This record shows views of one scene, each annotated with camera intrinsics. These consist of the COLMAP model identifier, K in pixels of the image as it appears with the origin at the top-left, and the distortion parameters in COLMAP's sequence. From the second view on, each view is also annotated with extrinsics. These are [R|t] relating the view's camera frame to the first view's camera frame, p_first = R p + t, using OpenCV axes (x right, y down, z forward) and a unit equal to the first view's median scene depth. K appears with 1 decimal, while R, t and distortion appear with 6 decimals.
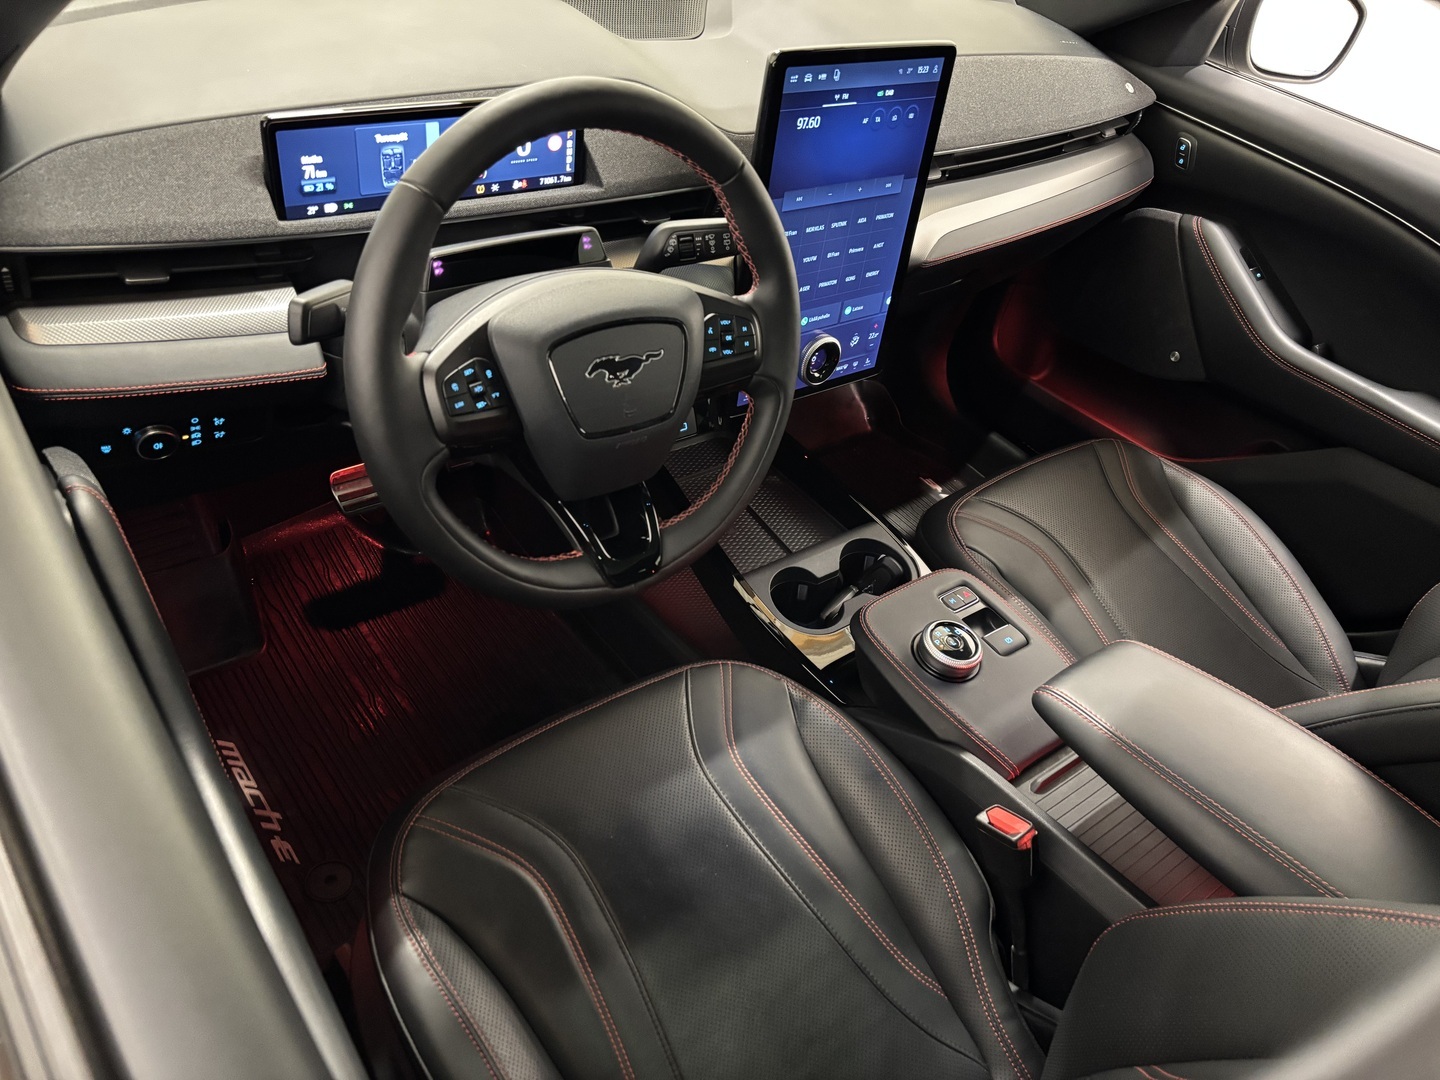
lens RADIAL K [[1094.0, 0, 720.8], [0, 1094.0, 549.3], [0, 0, 1]] dist [-0.002475, 0.001110]
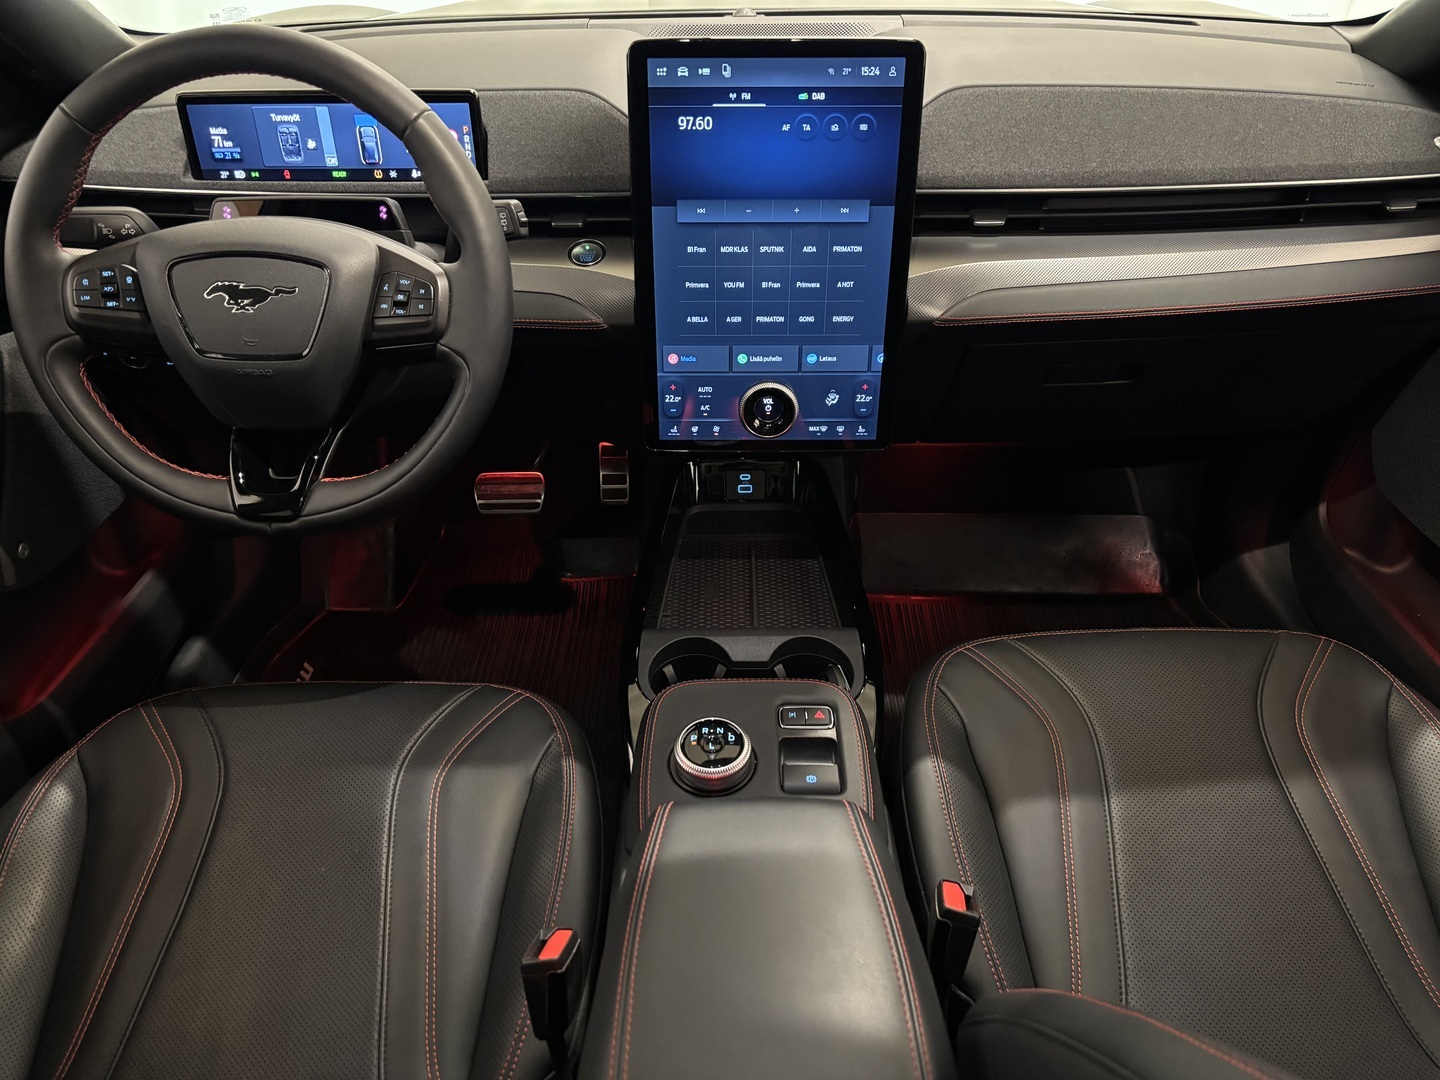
lens RADIAL K [[1067.6, 0, 720.0], [0, 1067.6, 540.0], [0, 0, 1]] dist [0.003798, -0.002928]
pose [[0.773122, 0.199750, -0.601982, 0.740760], [-0.293754, 0.953950, -0.060727, -0.013490], [0.562131, 0.223785, 0.796197, 0.407276]]
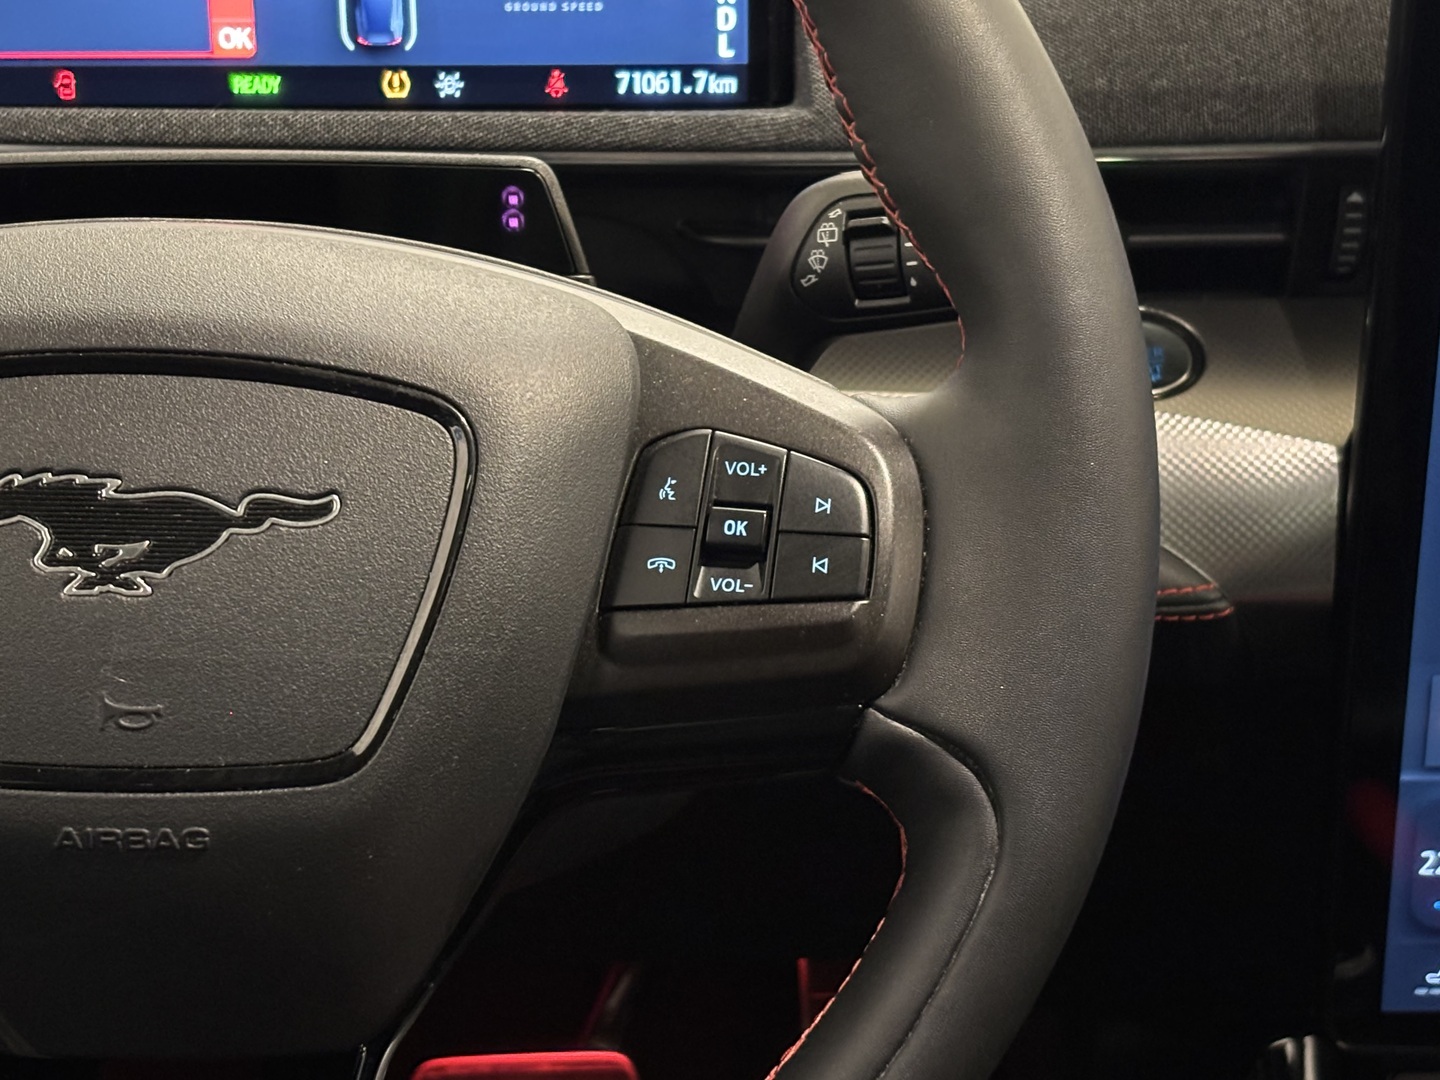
lens RADIAL K [[2807.6, 0, 720.0], [0, 2807.6, 540.0], [0, 0, 1]] dist [0.324527, -1.807304]
pose [[0.795962, 0.072273, -0.601017, 0.335113], [-0.277070, 0.926241, -0.255558, -0.028367], [0.538216, 0.369938, 0.757277, 0.472498]]
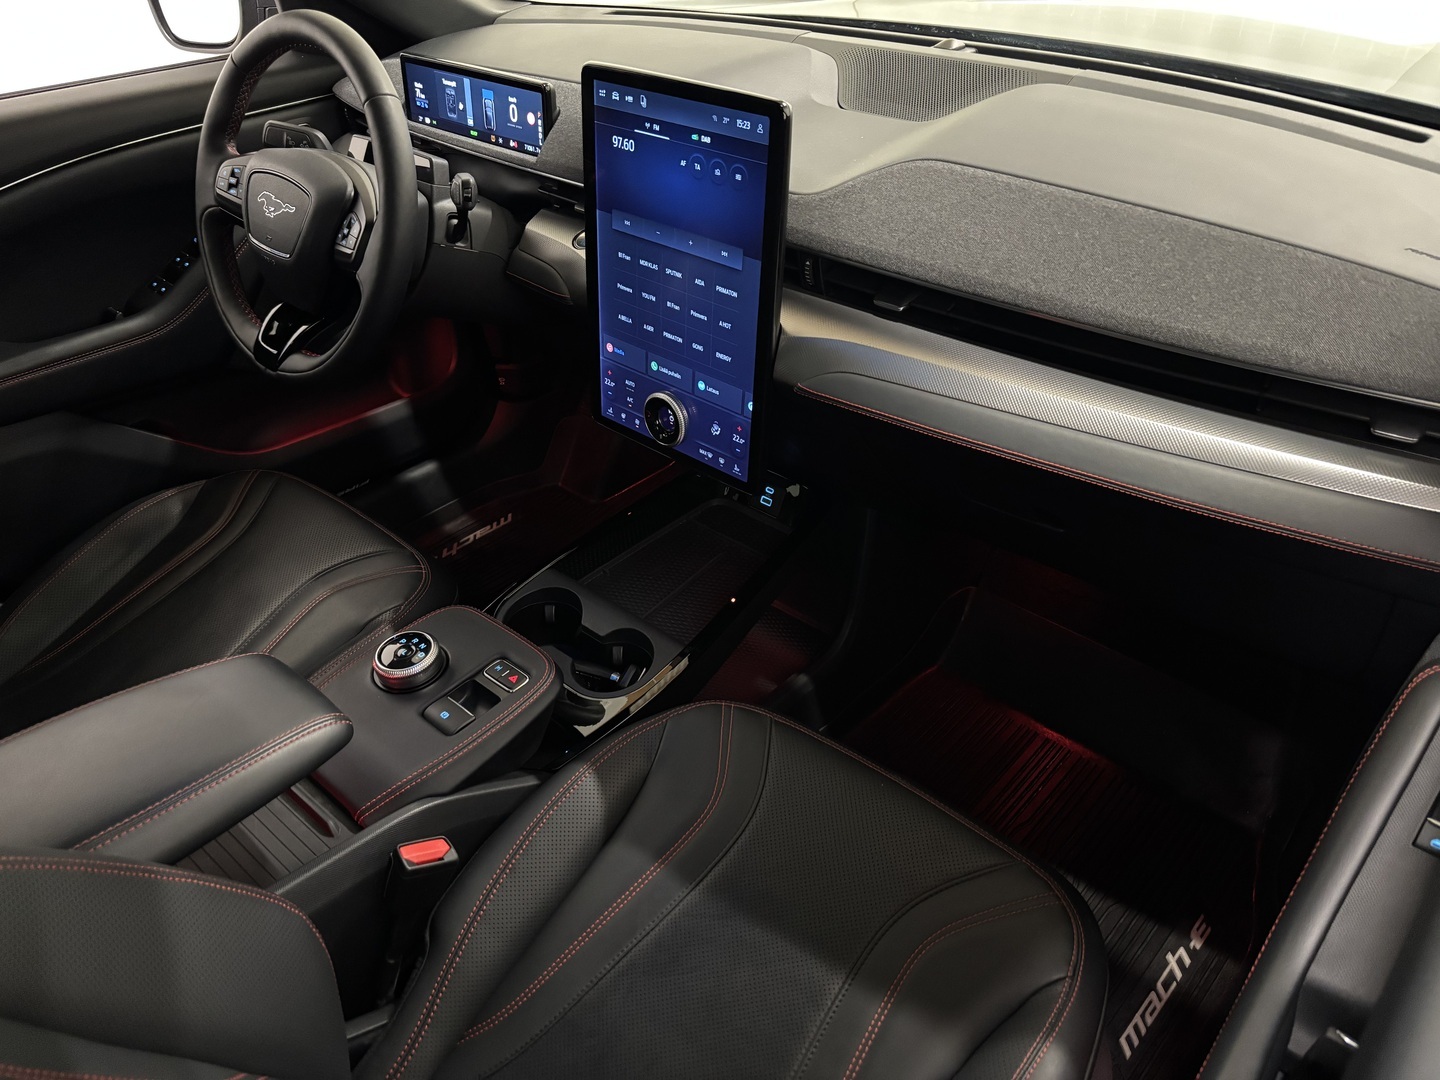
lens RADIAL K [[1064.0, 0, 721.2], [0, 1064.0, 567.9], [0, 0, 1]] dist [0.001348, -0.047332]
pose [[0.169187, 0.449751, -0.876983, 1.188902], [-0.598036, 0.754128, 0.271373, -0.439927], [0.783408, 0.478555, 0.396556, 0.923610]]
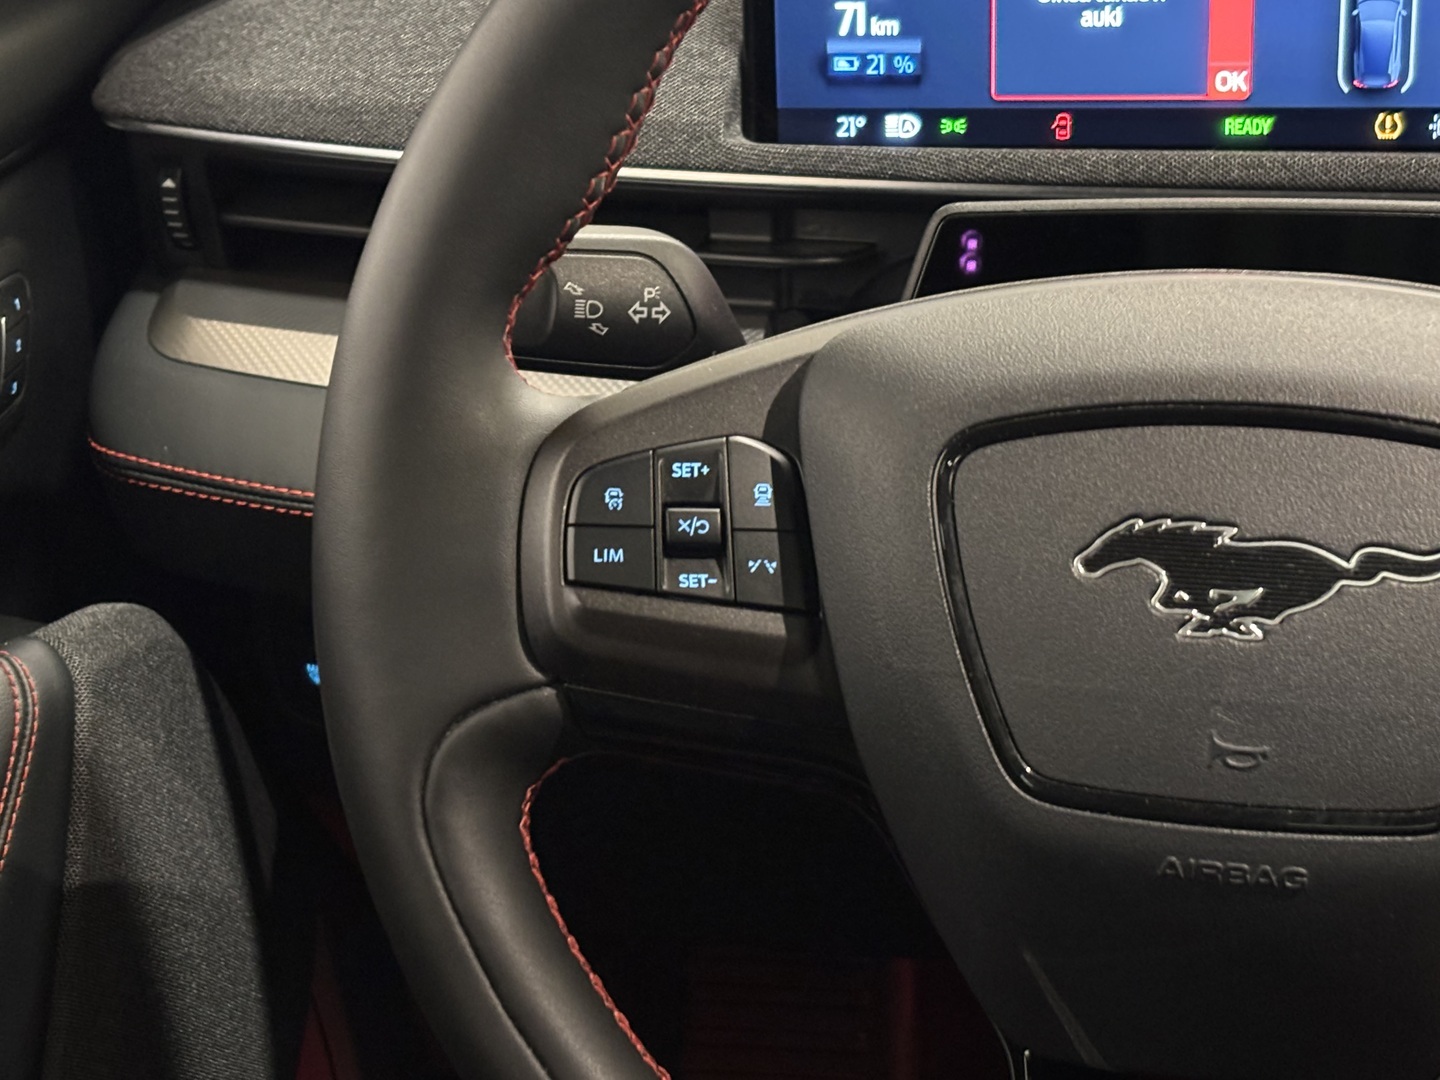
lens RADIAL K [[2807.6, 0, 720.0], [0, 2807.6, 540.0], [0, 0, 1]] dist [0.324527, -1.807304]
pose [[0.635193, 0.108601, -0.764680, 0.284672], [-0.369682, 0.912036, -0.177553, -0.005867], [0.678133, 0.395469, 0.619467, 0.399810]]
